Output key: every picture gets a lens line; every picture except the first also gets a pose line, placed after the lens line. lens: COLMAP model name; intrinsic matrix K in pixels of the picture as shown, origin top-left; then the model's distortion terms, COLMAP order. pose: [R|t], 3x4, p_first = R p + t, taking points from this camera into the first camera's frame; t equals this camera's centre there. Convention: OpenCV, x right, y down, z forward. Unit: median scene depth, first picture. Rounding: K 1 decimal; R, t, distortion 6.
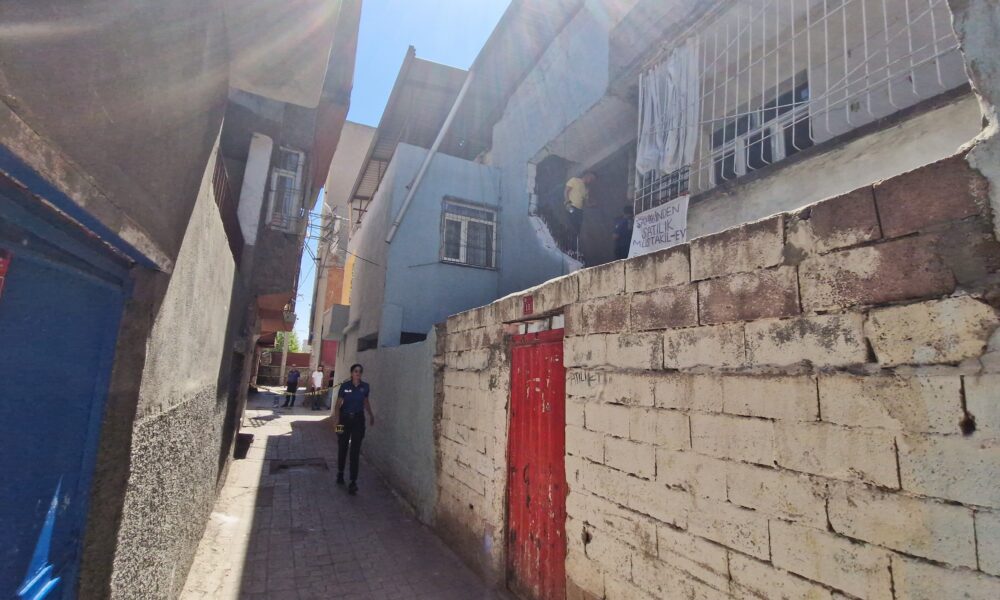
lens RADIAL K [[460.4, 0, 500.0], [0, 460.4, 300.0], [0, 0, 1]] dist [0.002137, -0.000004]
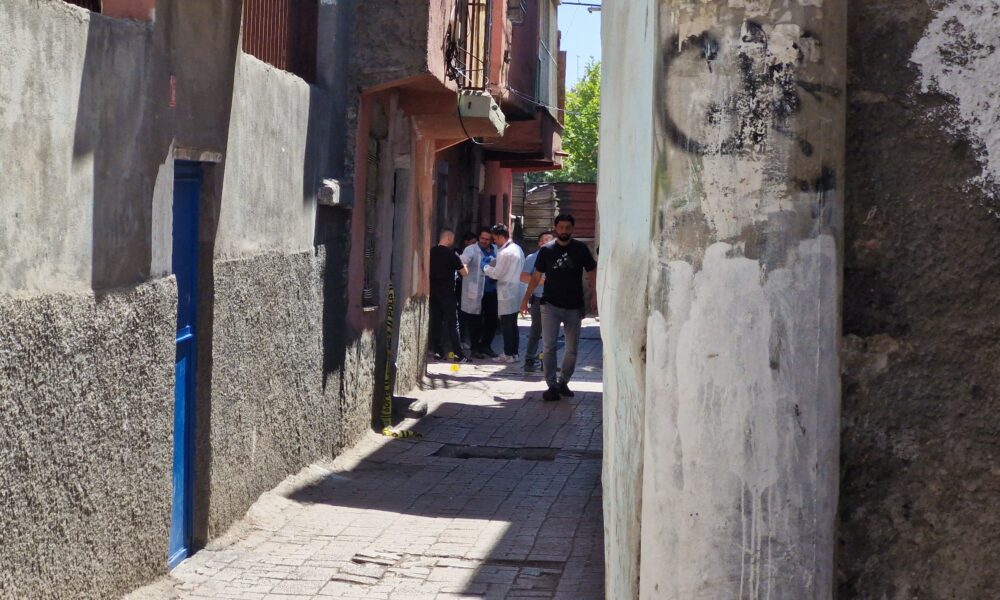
lens RADIAL K [[2505.2, 0, 500.0], [0, 2505.2, 300.0], [0, 0, 1]] dist [0.212162, 0.070462]
pose [[0.871445, -0.008479, -0.490421, 1.218019], [0.091622, 0.985066, 0.145774, -0.218367], [0.481861, -0.171967, 0.859208, -1.690627]]
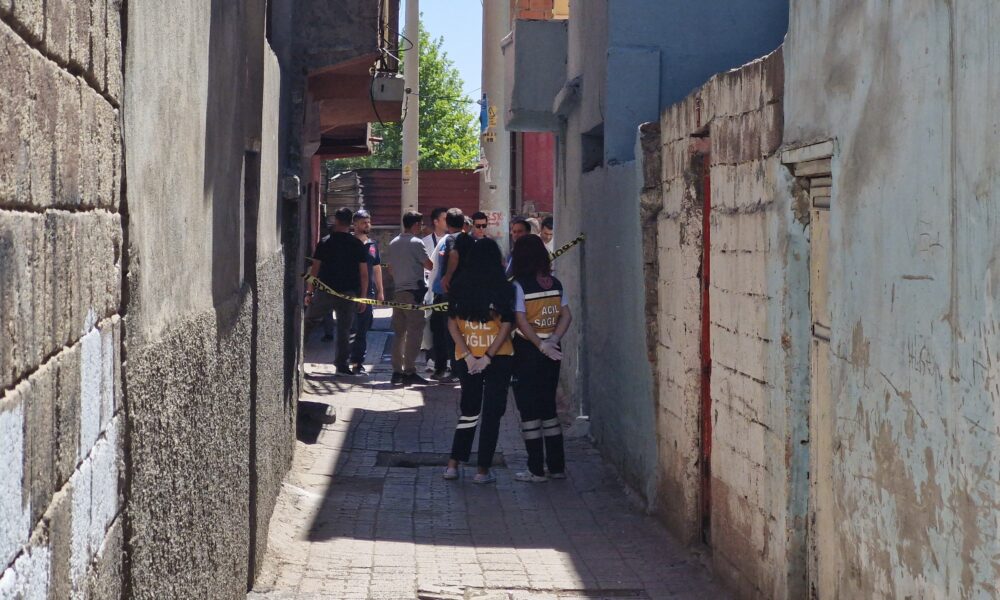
lens RADIAL K [[2505.2, 0, 500.0], [0, 2505.2, 300.0], [0, 0, 1]] dist [0.212162, 0.070462]
pose [[0.918841, -0.025875, -0.393780, 0.813898], [0.096985, 0.982051, 0.161773, -0.224311], [0.382526, -0.186834, 0.904858, -1.596897]]
